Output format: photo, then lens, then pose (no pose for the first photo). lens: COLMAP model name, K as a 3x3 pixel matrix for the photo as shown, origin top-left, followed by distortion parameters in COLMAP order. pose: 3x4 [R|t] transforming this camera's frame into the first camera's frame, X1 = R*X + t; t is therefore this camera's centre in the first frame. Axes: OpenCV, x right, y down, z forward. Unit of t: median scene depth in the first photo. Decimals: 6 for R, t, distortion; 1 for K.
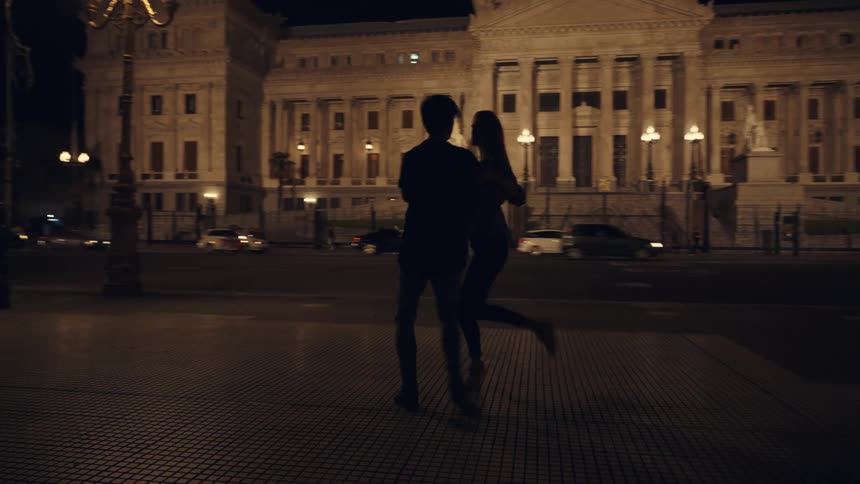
lens RADIAL K [[609.8, 0, 430.0], [0, 609.8, 242.0], [0, 0, 1]] dist [-0.005778, 0.002965]
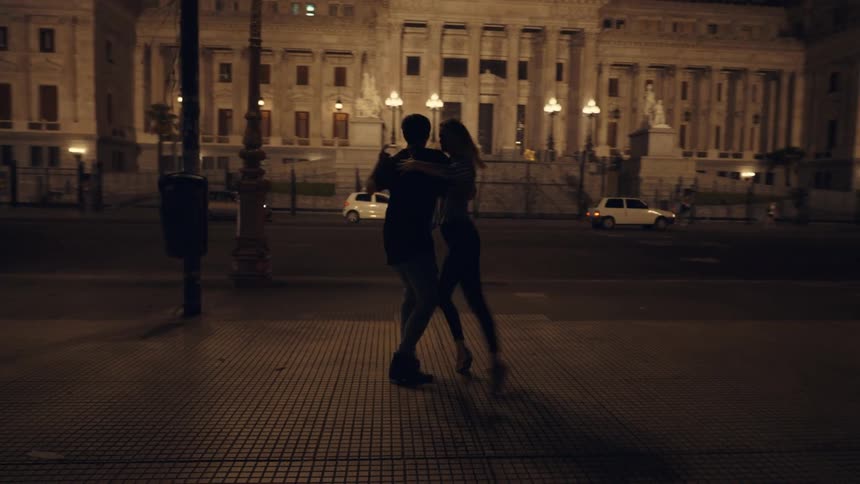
lens RADIAL K [[623.2, 0, 431.4], [0, 623.2, 232.4], [0, 0, 1]] dist [-0.010858, 0.001042]
pose [[0.966455, 0.001273, 0.256831, -0.101069], [-0.011914, 0.999133, 0.039881, -0.001302], [-0.256558, -0.041603, 0.965633, 0.020086]]
